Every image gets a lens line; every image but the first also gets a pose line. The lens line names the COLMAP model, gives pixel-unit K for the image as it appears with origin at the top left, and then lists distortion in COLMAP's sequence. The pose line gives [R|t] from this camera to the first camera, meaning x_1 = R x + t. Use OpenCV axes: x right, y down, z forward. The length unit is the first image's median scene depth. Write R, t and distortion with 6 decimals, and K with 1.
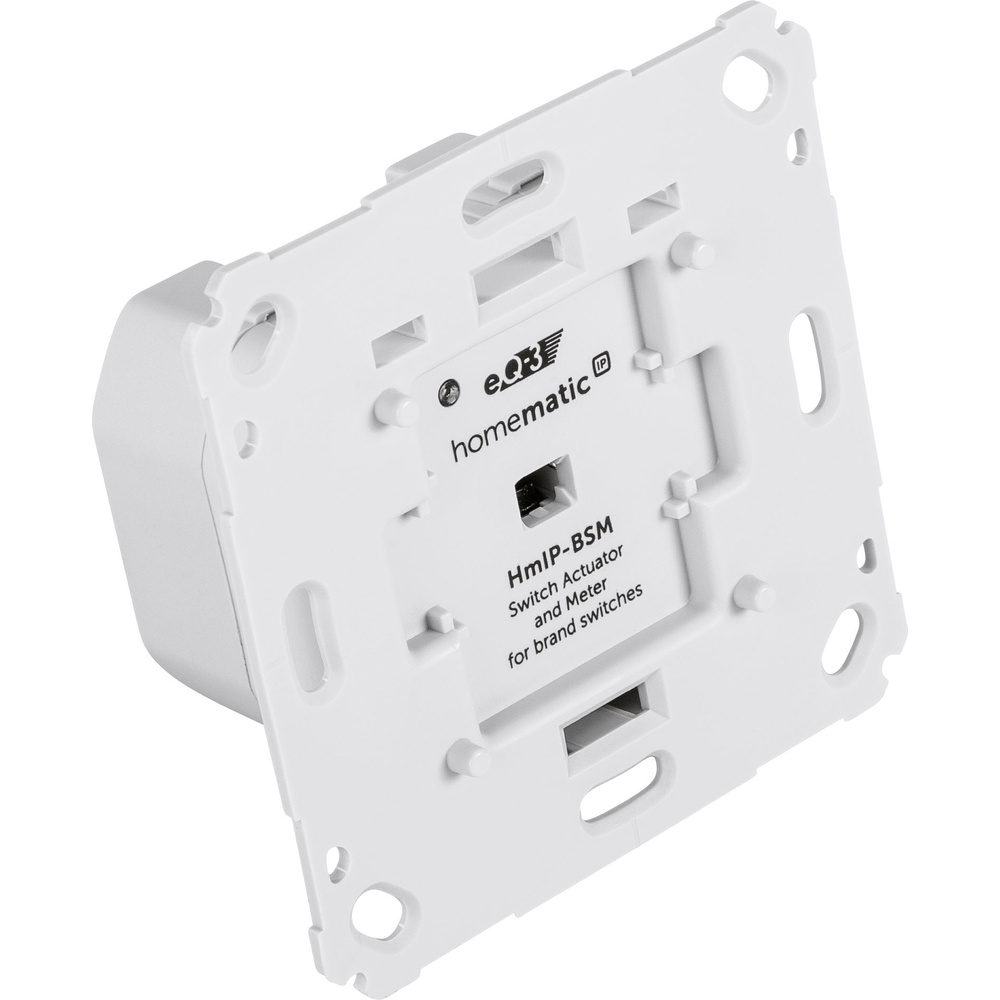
lens RADIAL K [[6585.4, 0, 500.0], [0, 6585.4, 500.0], [0, 0, 1]] dist [0.059710, 3.456248]
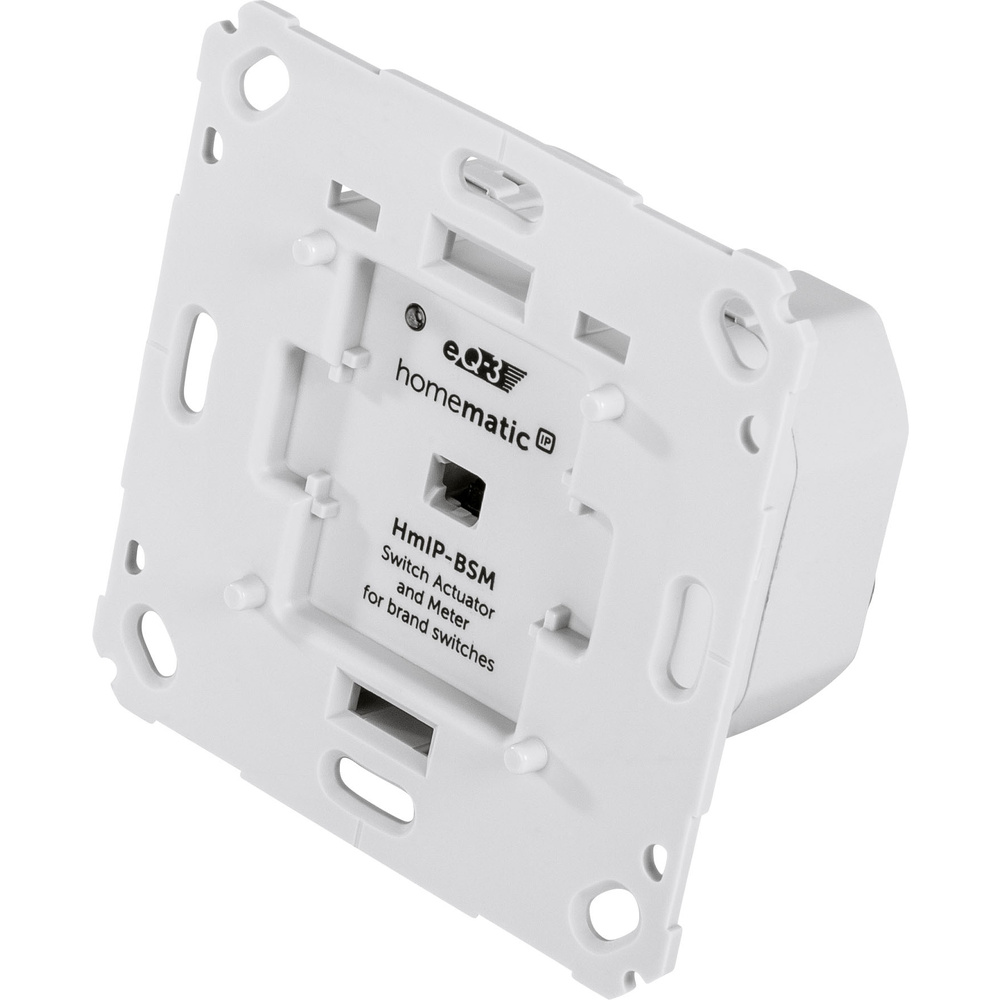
lens RADIAL K [[6585.4, 0, 500.0], [0, 6585.4, 500.0], [0, 0, 1]] dist [0.059710, 3.456248]
pose [[0.097254, 0.583837, -0.806025, 0.818839], [-0.623918, 0.666736, 0.407663, -0.414484], [0.775414, 0.463247, 0.429109, 0.572528]]
